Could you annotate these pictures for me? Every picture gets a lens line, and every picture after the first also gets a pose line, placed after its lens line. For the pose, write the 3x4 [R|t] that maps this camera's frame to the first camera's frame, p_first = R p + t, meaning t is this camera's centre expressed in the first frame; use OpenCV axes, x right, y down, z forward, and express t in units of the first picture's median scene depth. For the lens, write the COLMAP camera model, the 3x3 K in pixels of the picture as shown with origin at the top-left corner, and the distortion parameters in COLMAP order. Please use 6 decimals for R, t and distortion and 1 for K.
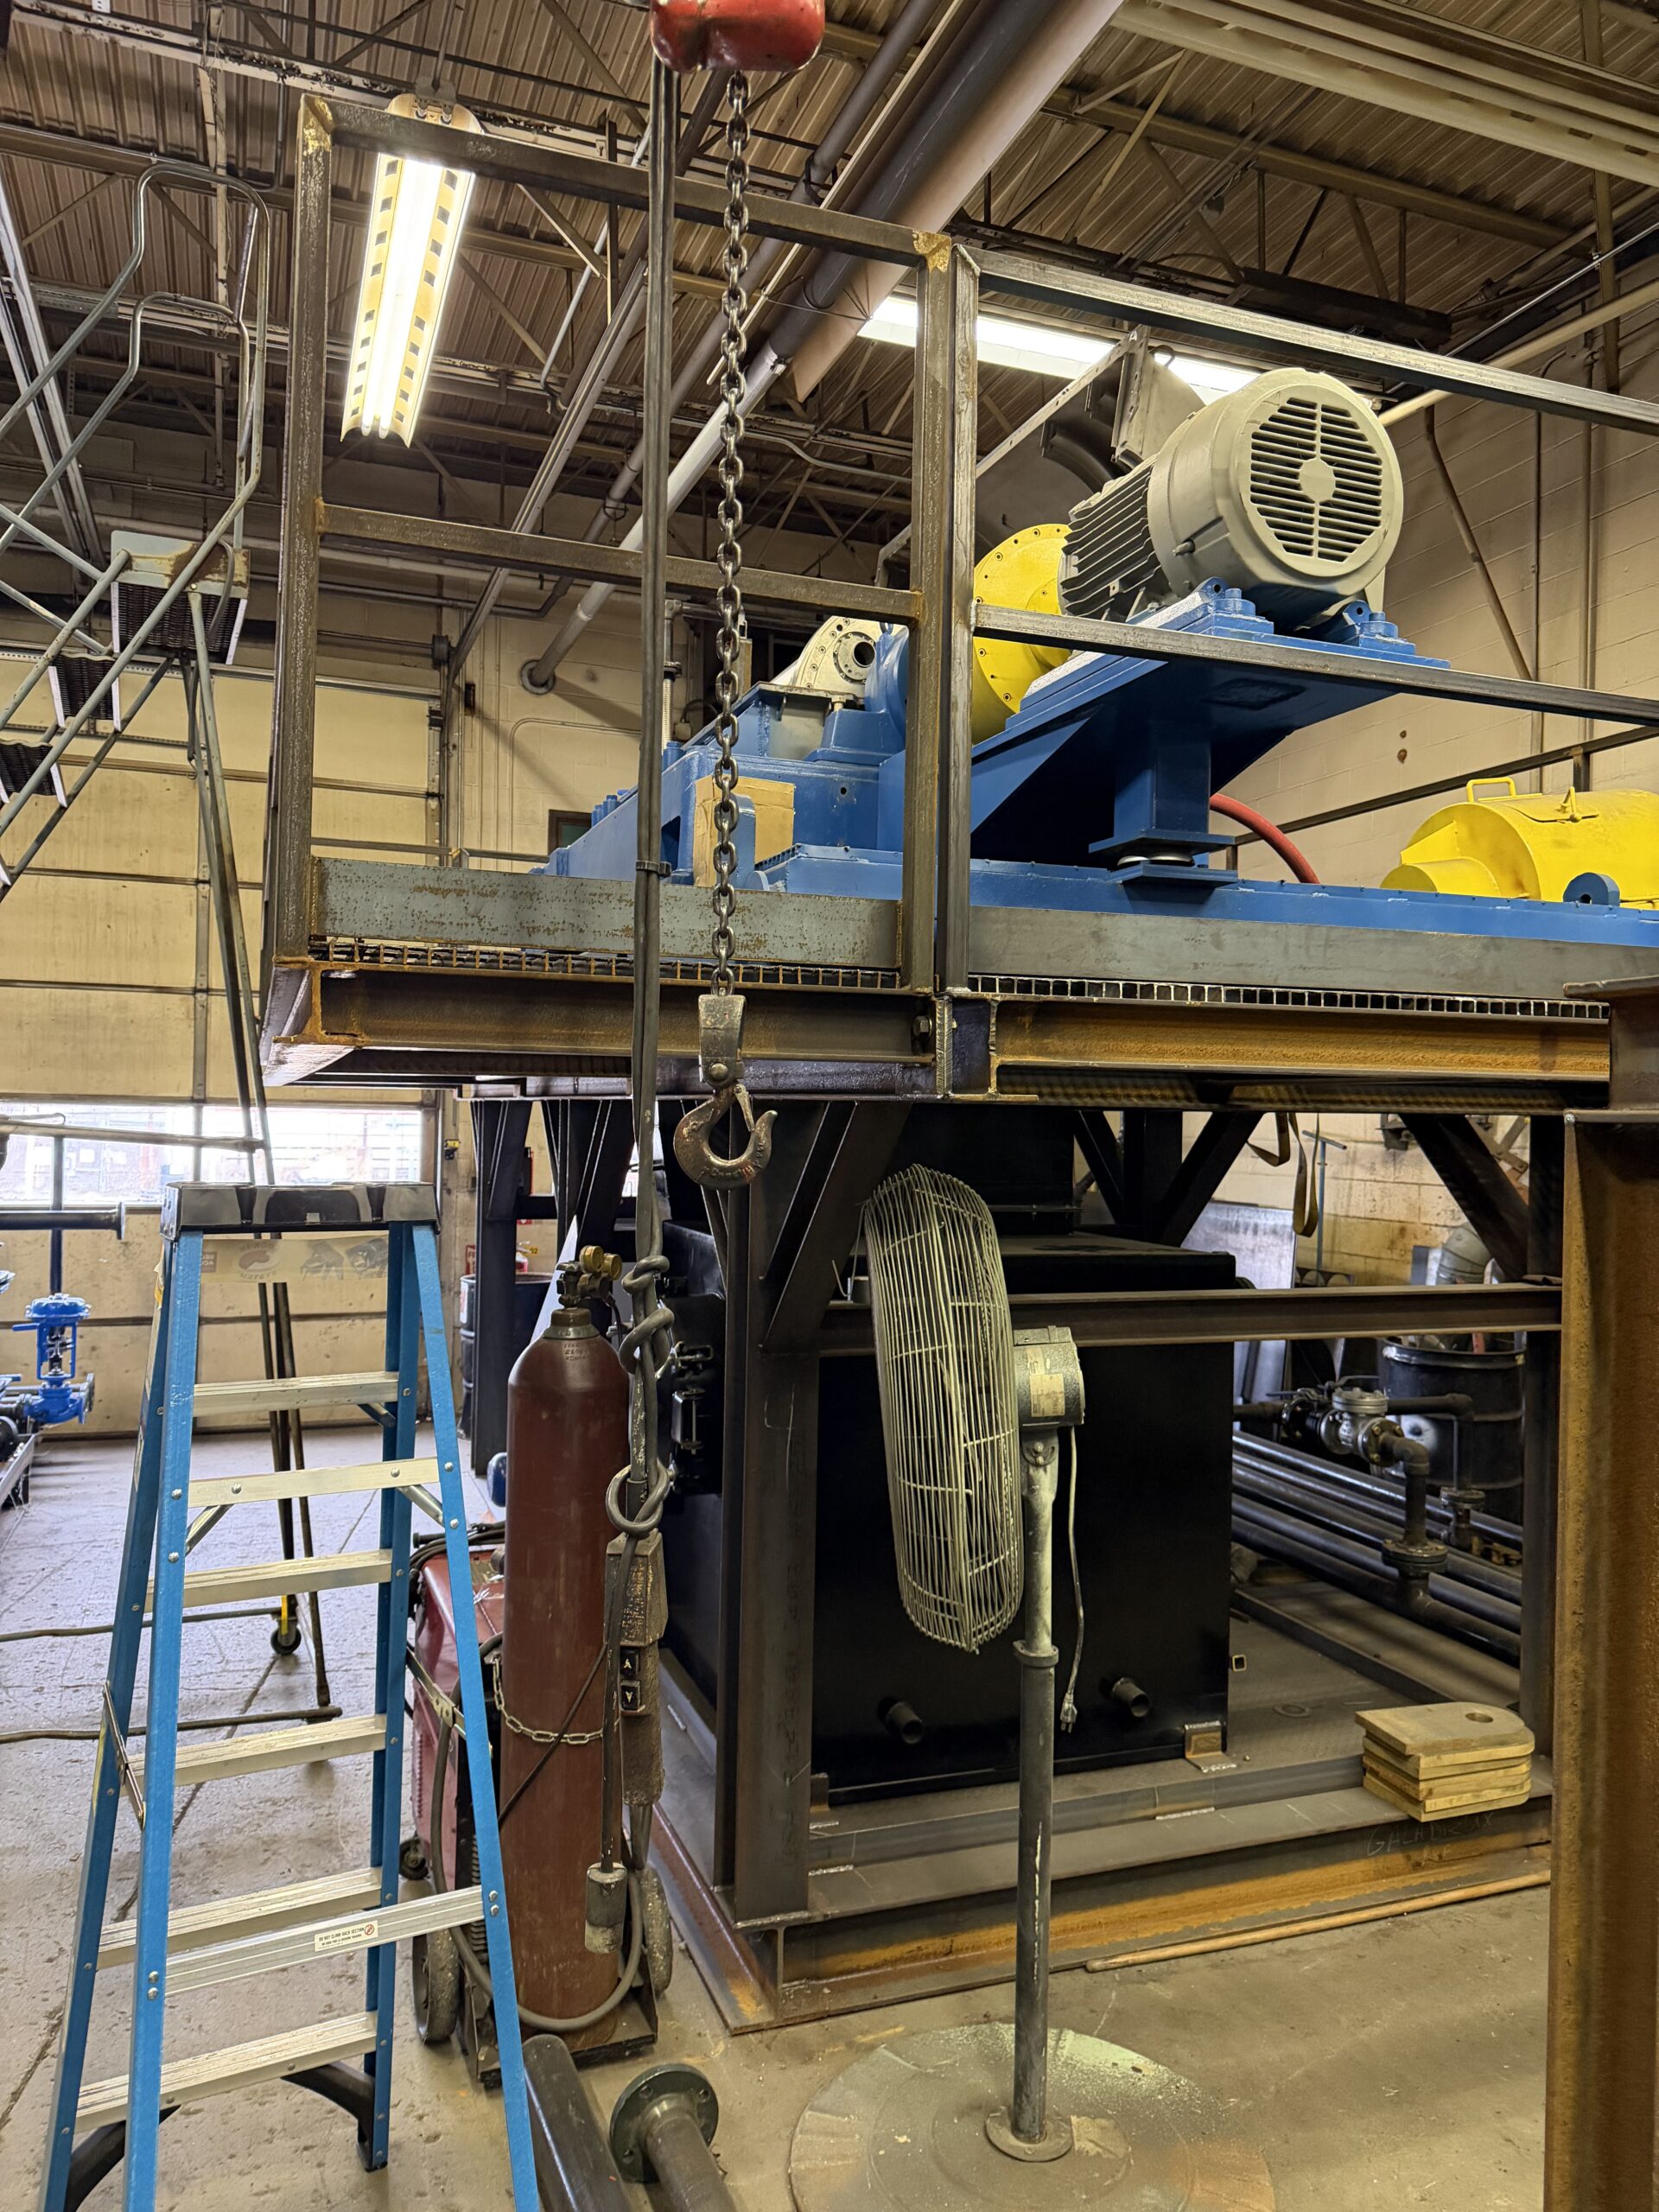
lens RADIAL K [[1559.6, 0, 831.3], [0, 1559.6, 1106.6], [0, 0, 1]] dist [0.049030, -0.059107]
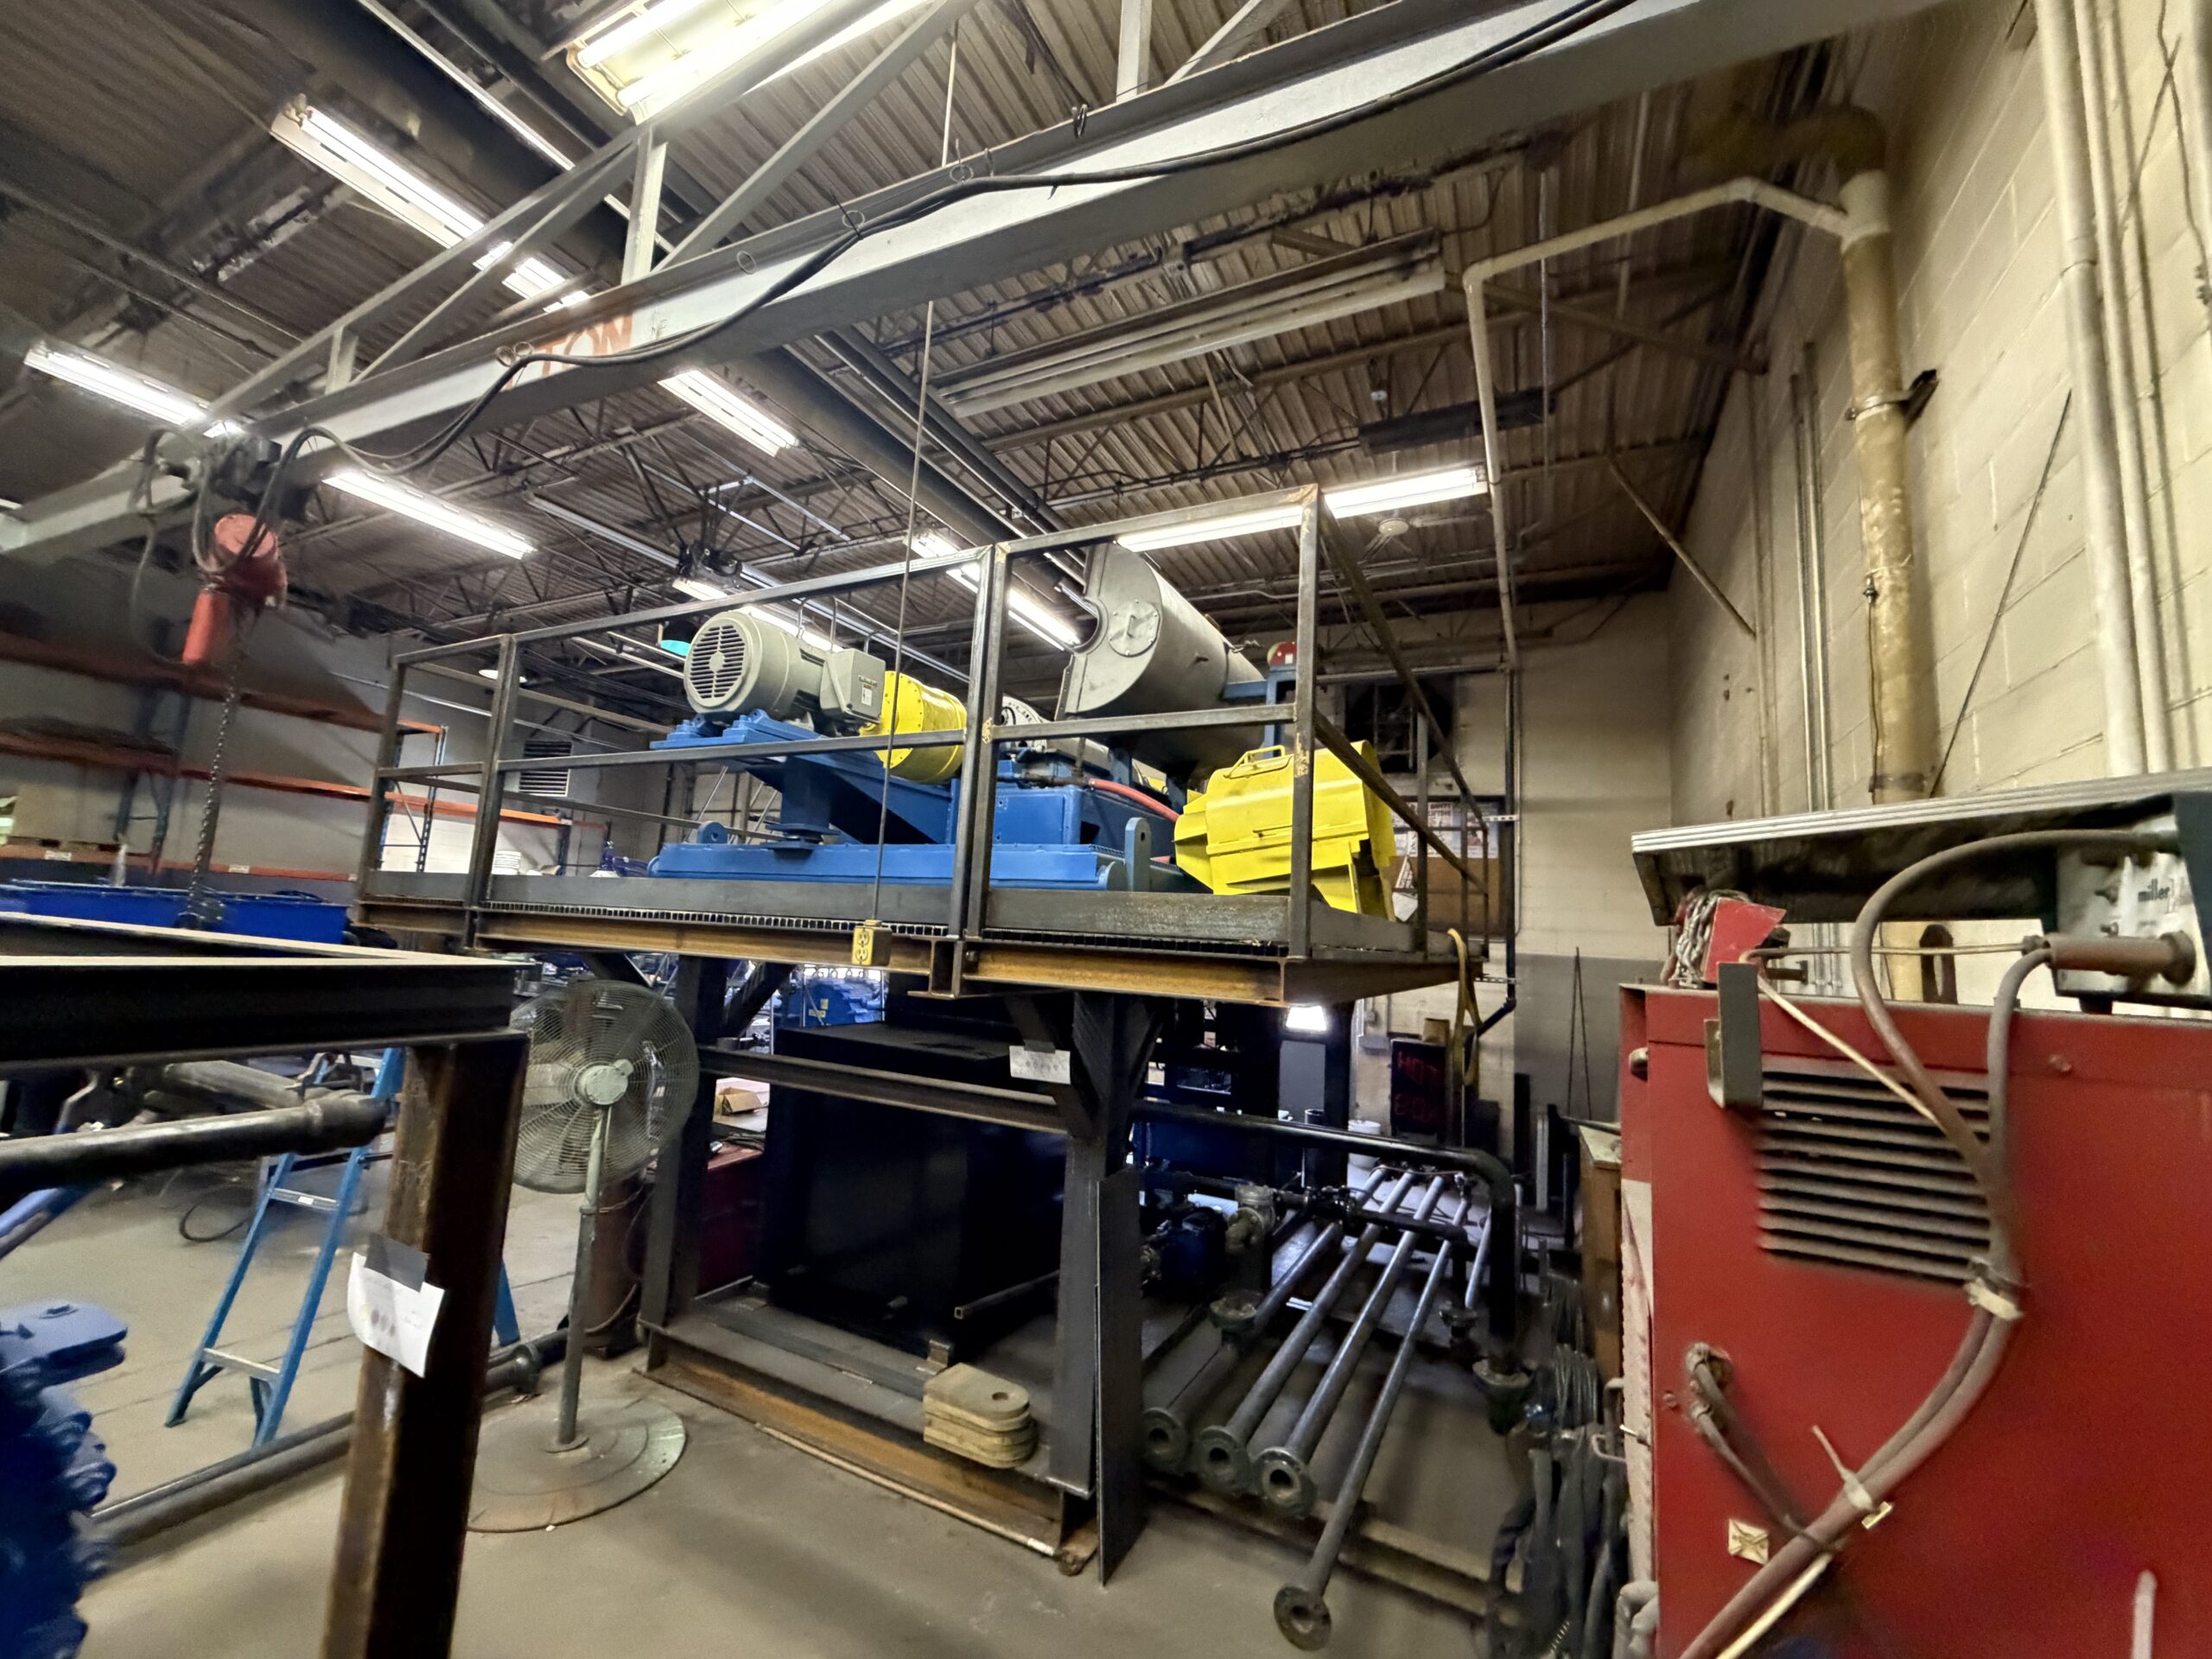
lens RADIAL K [[878.1, 0, 1104.4], [0, 878.1, 834.2], [0, 0, 1]] dist [0.000789, -0.000844]
pose [[0.673776, -0.072315, -0.735389, 1.288047], [-0.038805, 0.990364, -0.132941, -0.028655], [0.737916, 0.118109, 0.664477, 0.537867]]
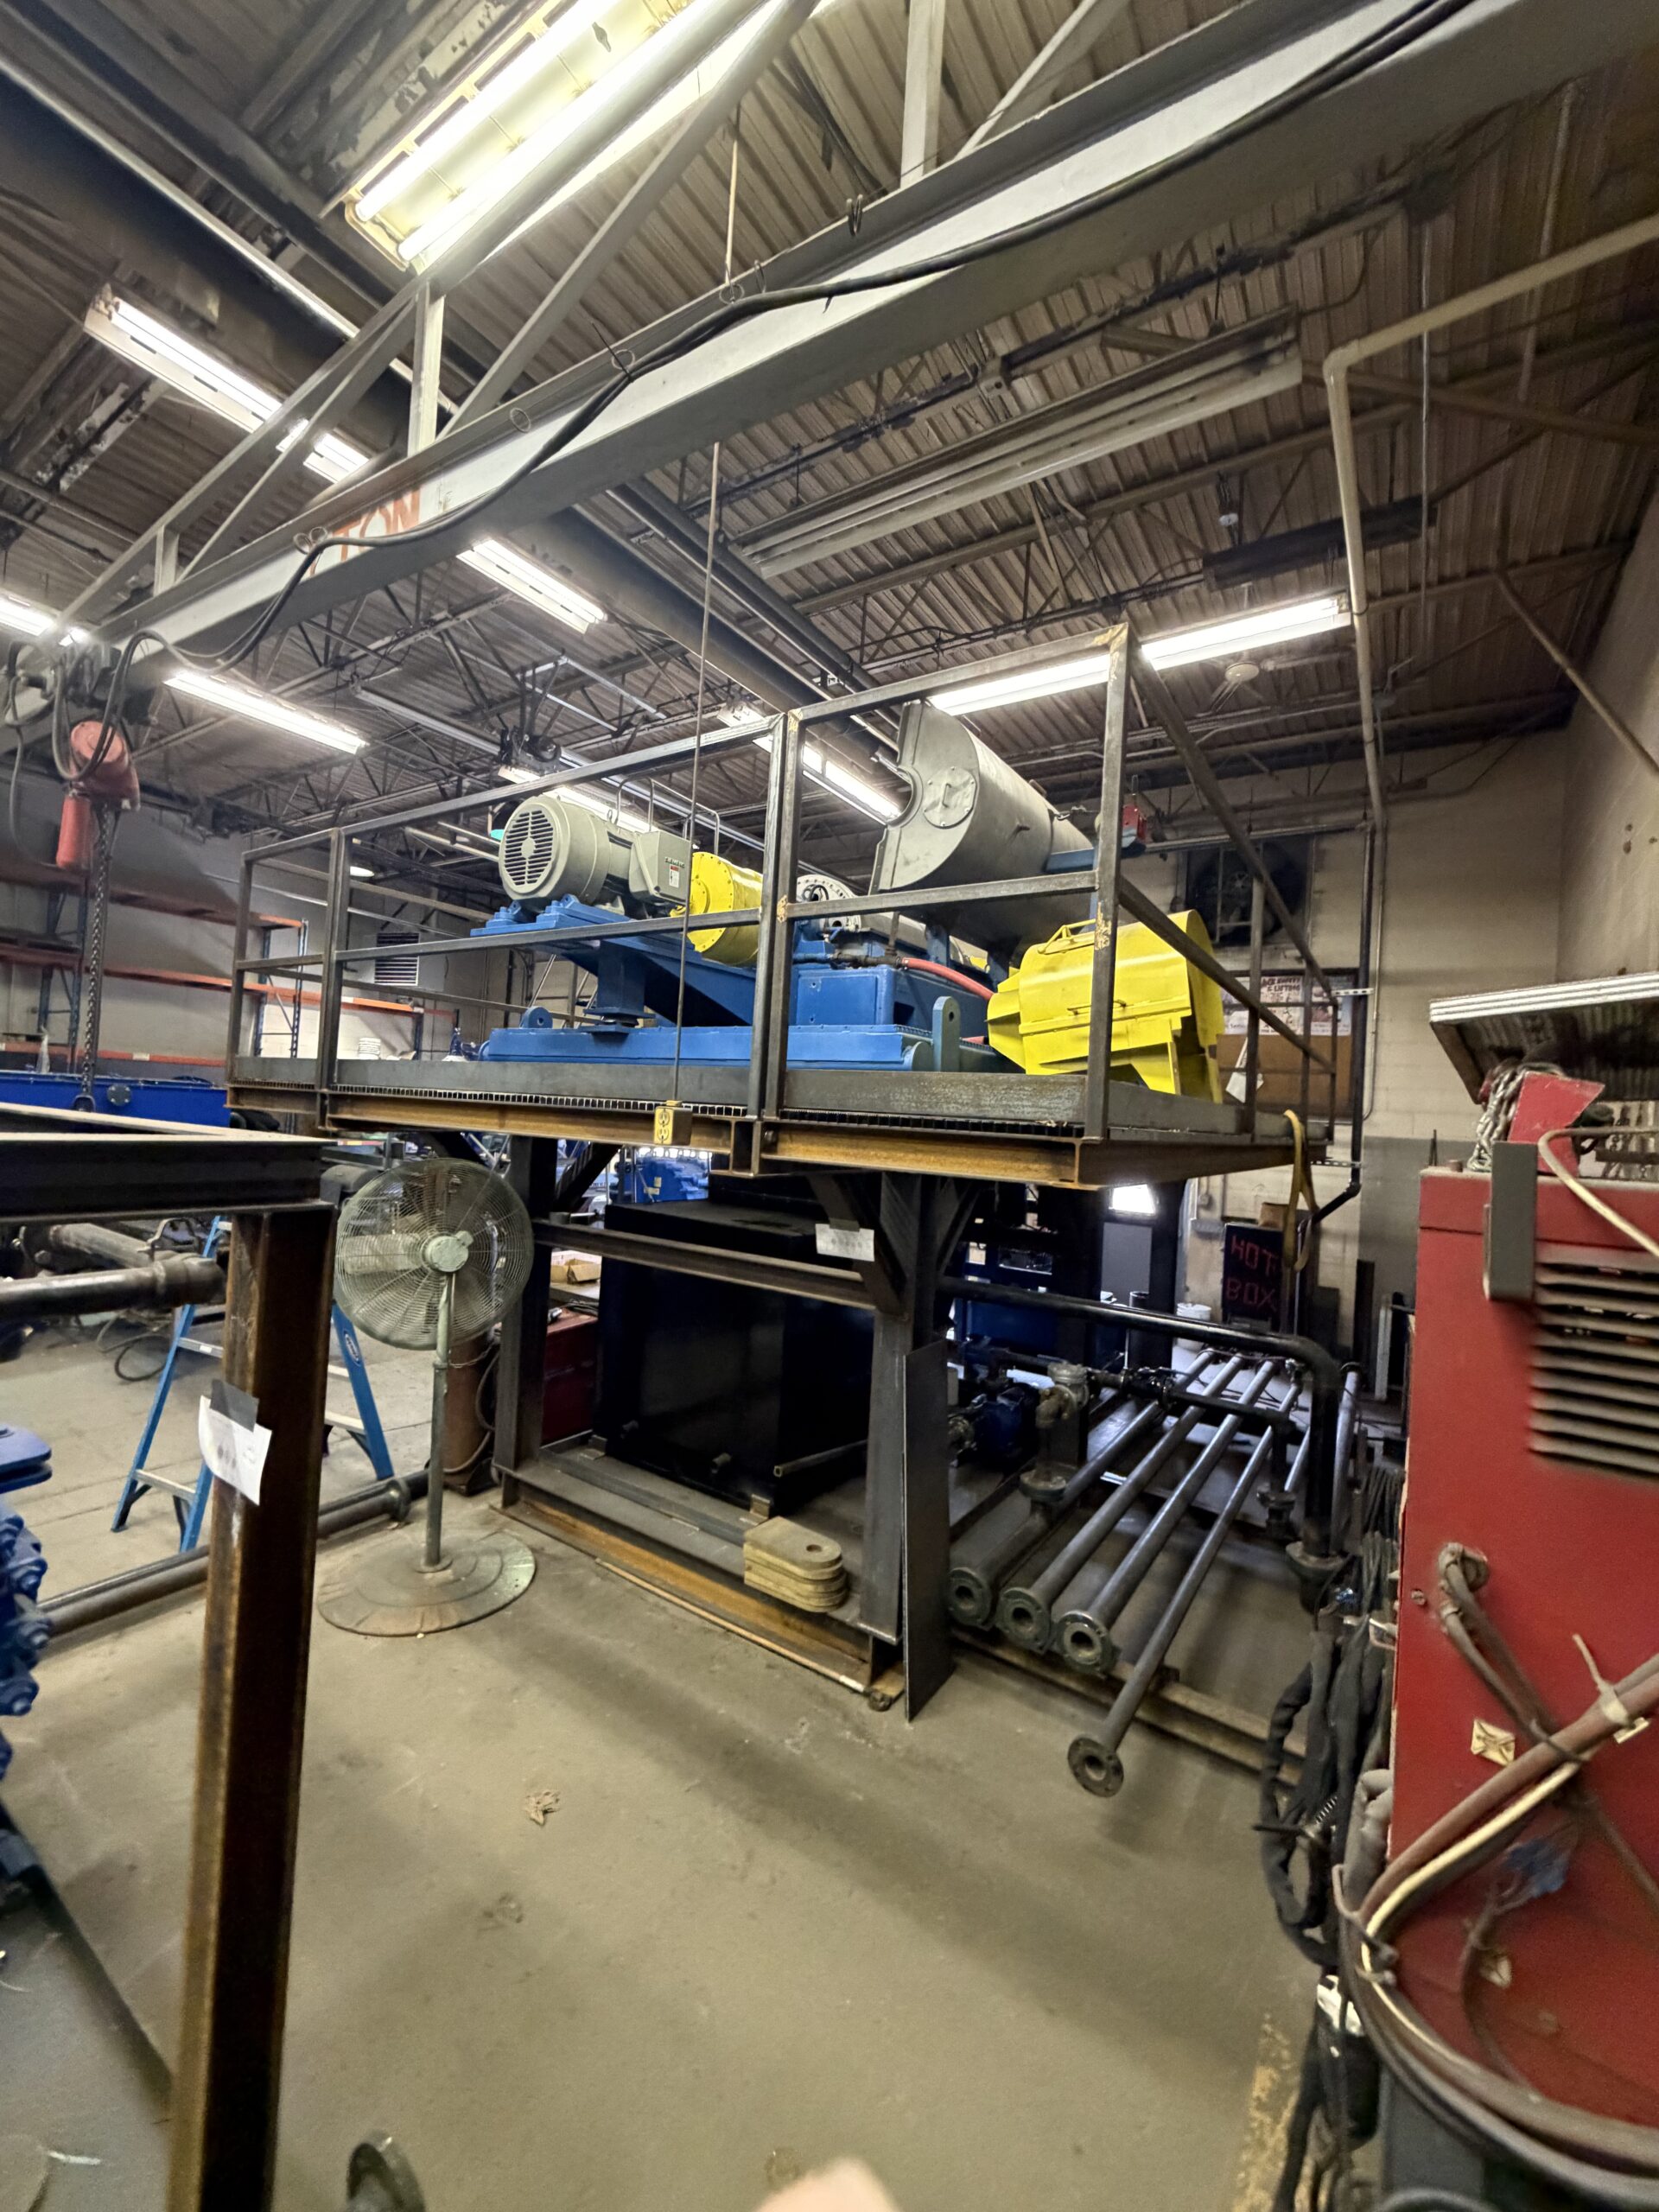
lens RADIAL K [[878.1, 0, 834.8], [0, 878.1, 1105.2], [0, 0, 1]] dist [0.000789, -0.000844]
pose [[0.582339, 0.001651, -0.812945, 1.301074], [-0.041449, 0.998758, -0.027662, -0.028779], [0.811889, 0.049805, 0.581684, 0.566089]]
